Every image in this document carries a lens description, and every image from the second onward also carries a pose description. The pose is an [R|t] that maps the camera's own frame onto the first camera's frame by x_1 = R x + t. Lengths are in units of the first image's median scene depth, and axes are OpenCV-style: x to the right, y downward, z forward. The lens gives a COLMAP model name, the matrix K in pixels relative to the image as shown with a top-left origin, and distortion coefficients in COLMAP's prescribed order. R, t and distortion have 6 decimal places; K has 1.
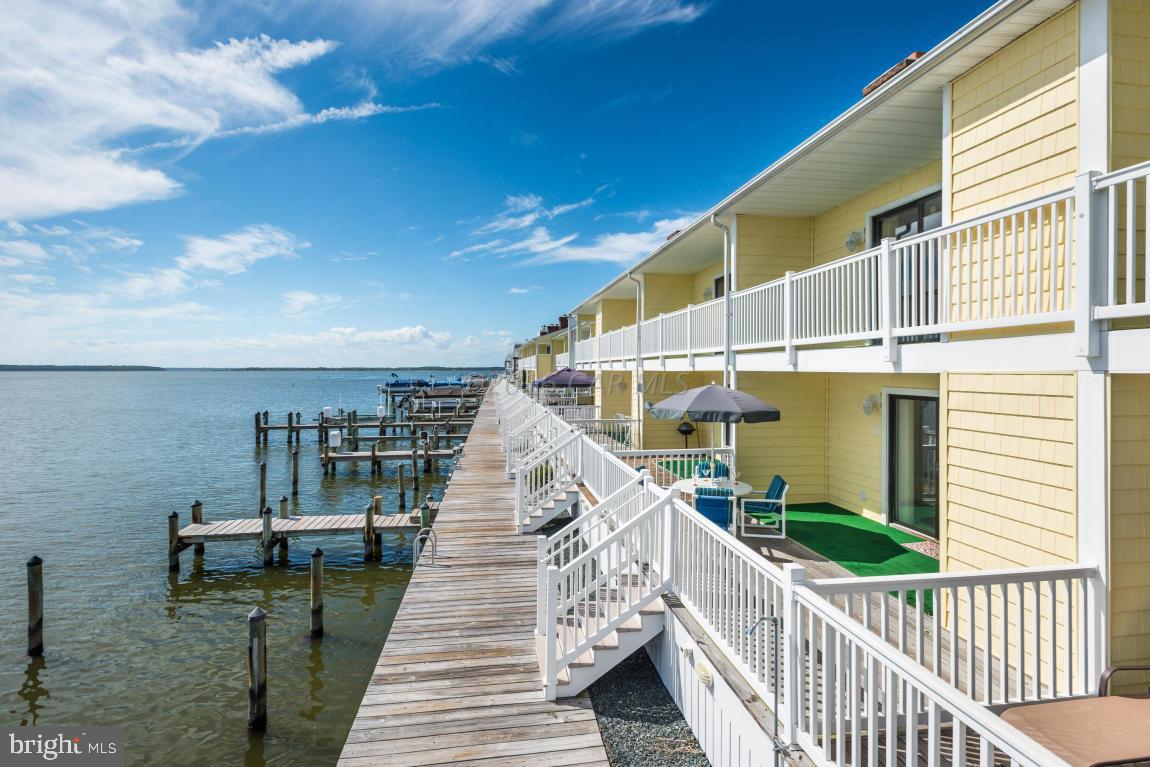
lens RADIAL K [[565.1, 0, 577.1], [0, 565.1, 369.4], [0, 0, 1]] dist [0.042397, 0.000323]
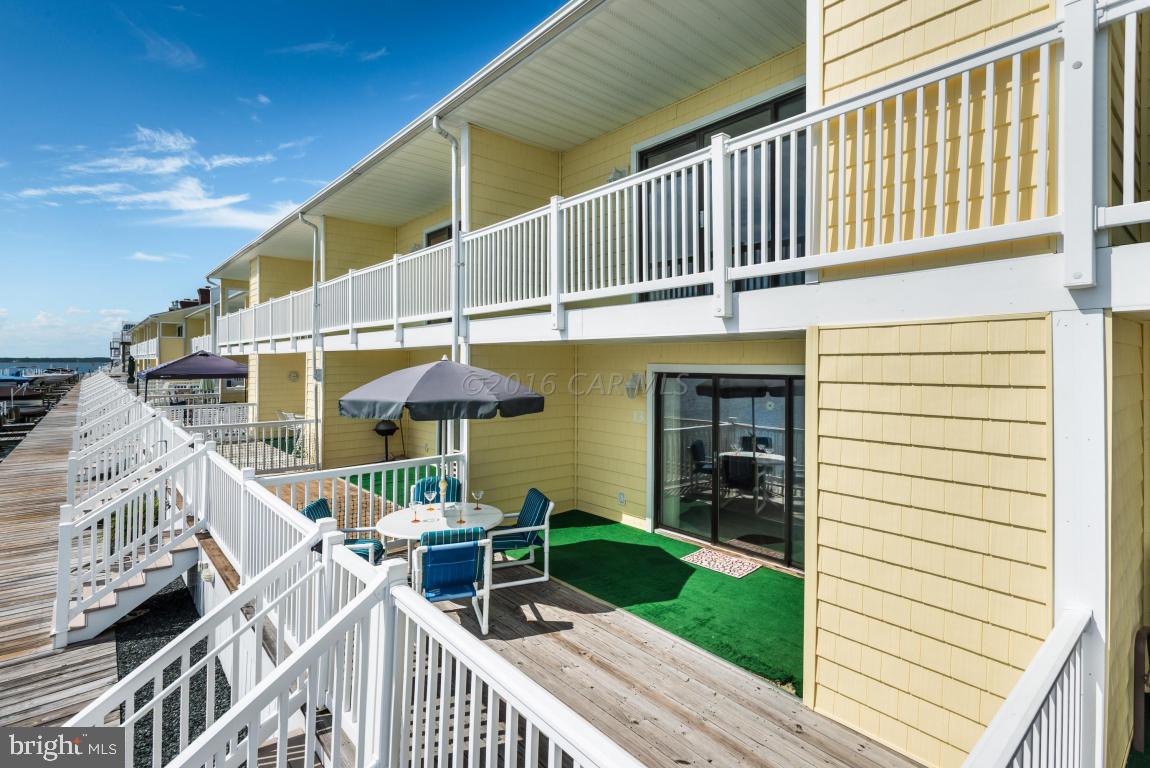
lens RADIAL K [[559.0, 0, 605.3], [0, 559.0, 362.7], [0, 0, 1]] dist [0.021936, -0.000405]
pose [[0.836018, 0.001578, 0.548700, 0.037603], [-0.001446, 0.999999, -0.000673, 0.025558], [-0.548701, -0.000230, 0.836019, 0.315129]]
